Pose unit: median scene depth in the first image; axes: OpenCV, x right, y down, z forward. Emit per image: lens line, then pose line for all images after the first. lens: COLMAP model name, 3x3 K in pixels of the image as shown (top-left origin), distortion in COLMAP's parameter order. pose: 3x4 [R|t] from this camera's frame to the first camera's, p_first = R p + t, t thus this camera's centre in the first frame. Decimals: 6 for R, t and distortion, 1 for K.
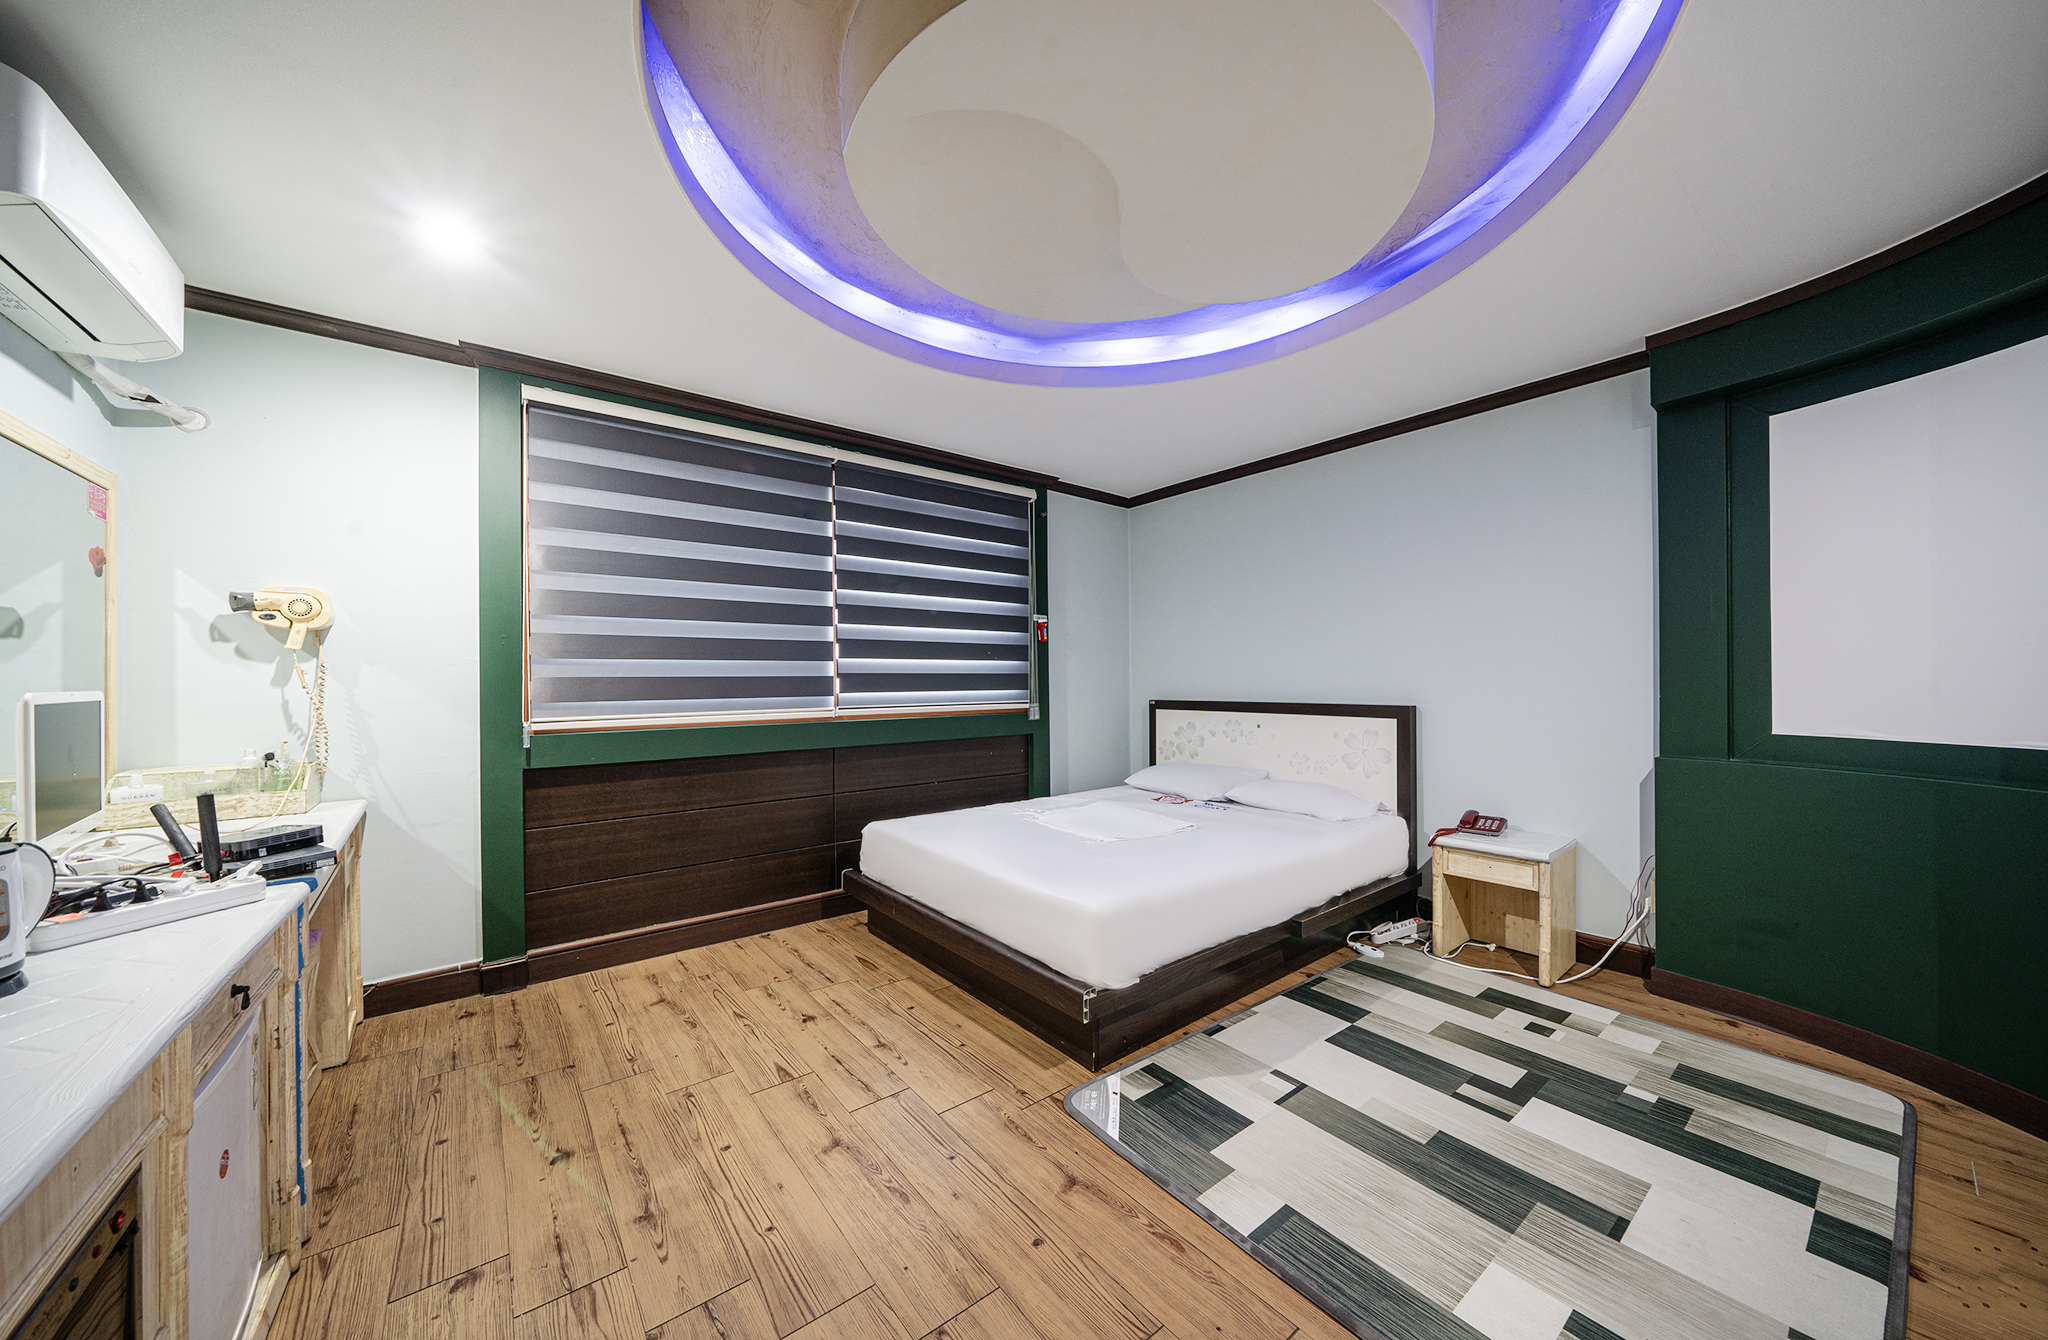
lens RADIAL K [[696.6, 0, 1022.6], [0, 696.6, 679.1], [0, 0, 1]] dist [-0.005761, -0.000060]
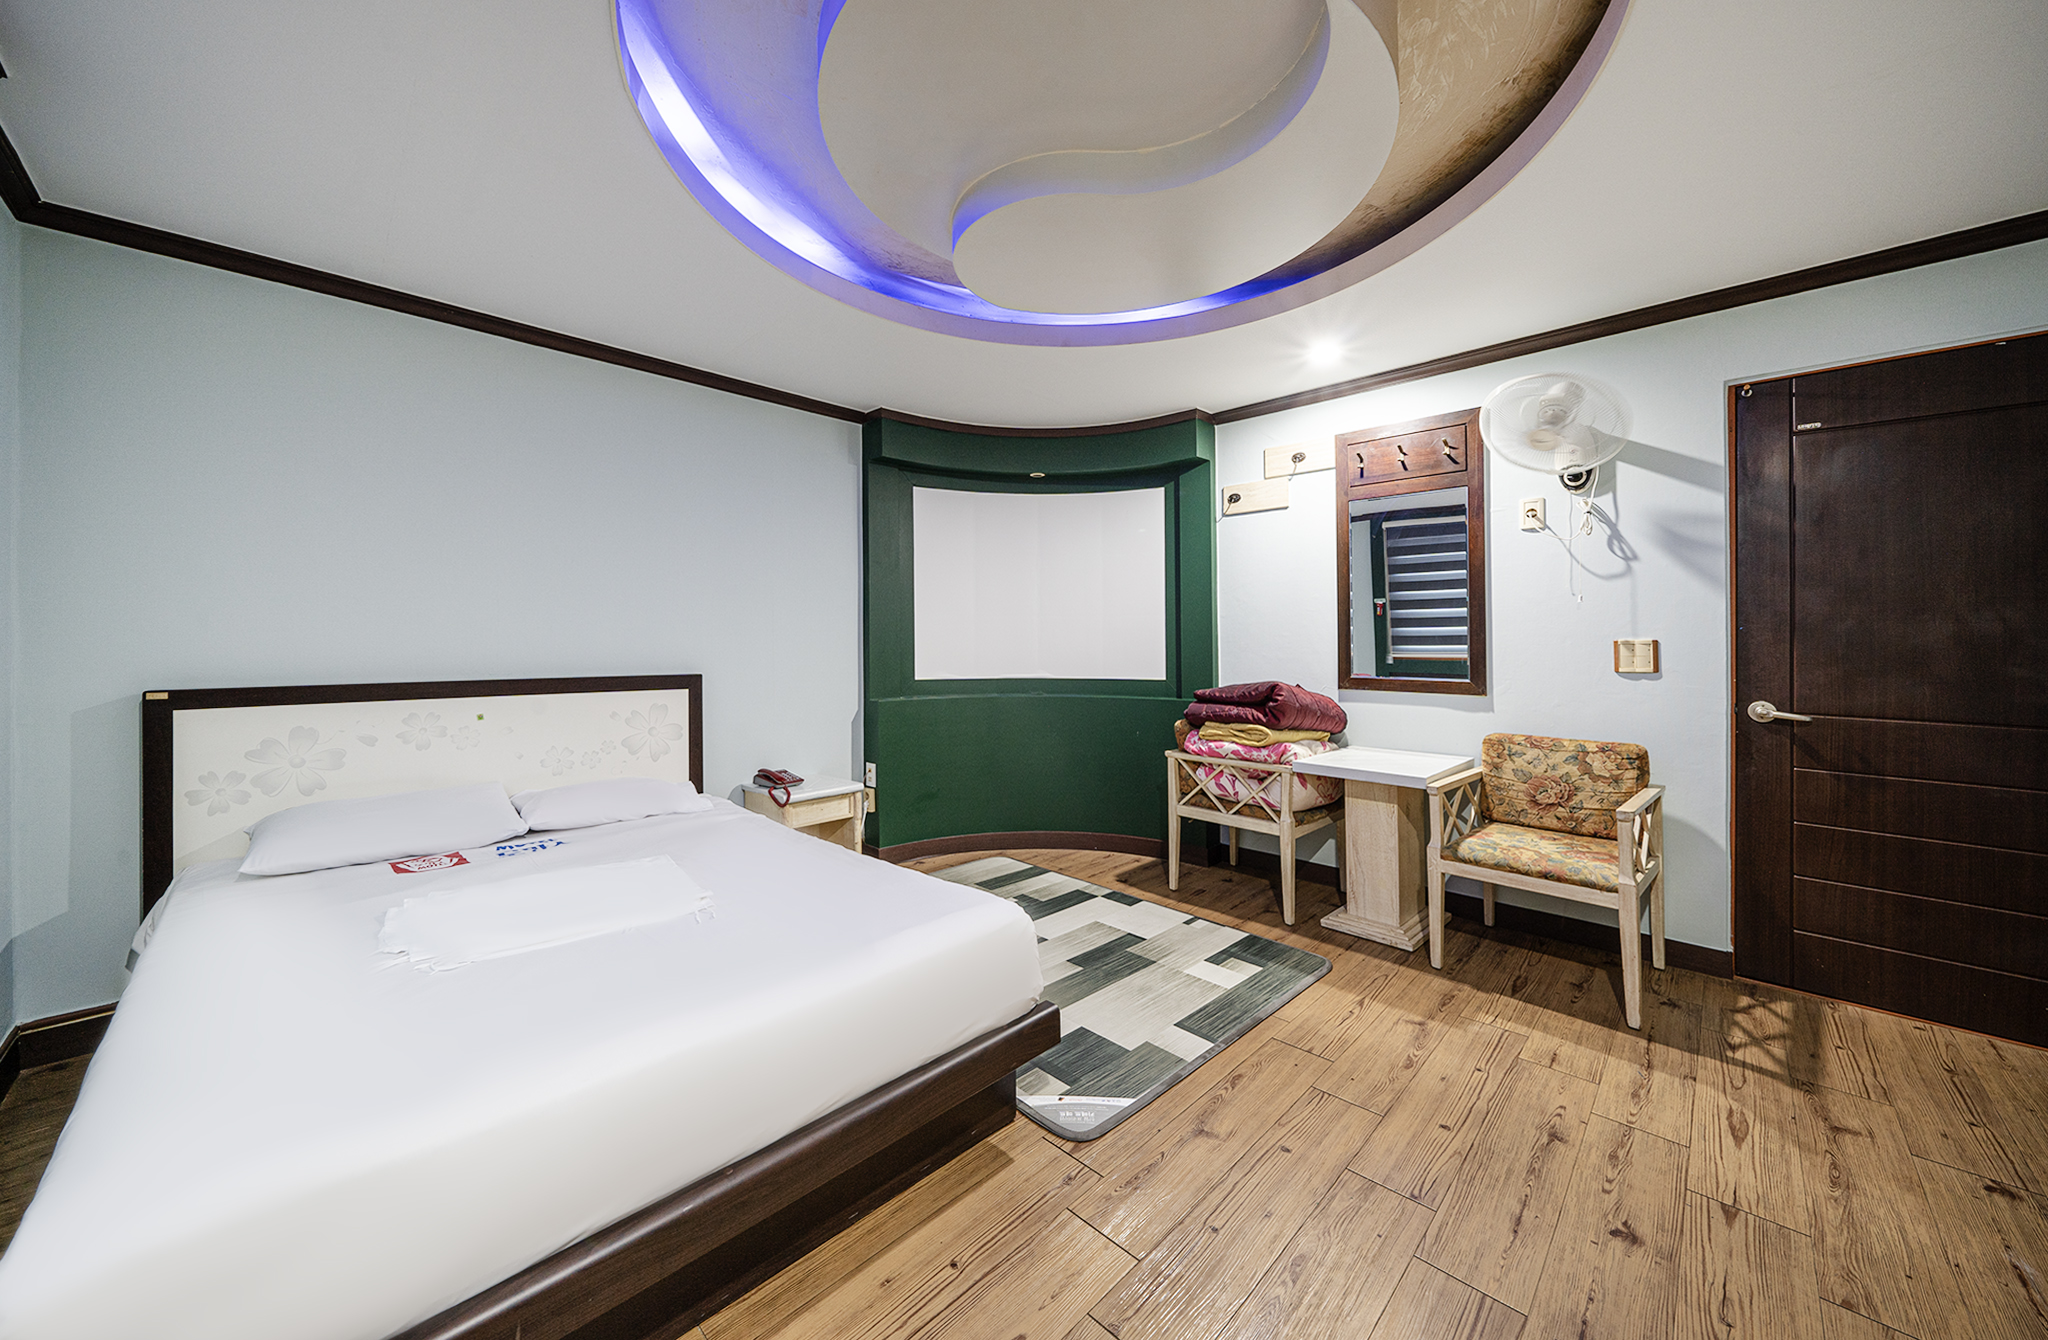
lens RADIAL K [[733.6, 0, 1025.2], [0, 733.6, 634.9], [0, 0, 1]] dist [-0.001984, -0.000112]
pose [[-0.130855, 0.014322, 0.991298, -0.694233], [-0.004171, 0.999879, -0.014997, -0.002655], [-0.991393, -0.006097, -0.130780, 0.984107]]
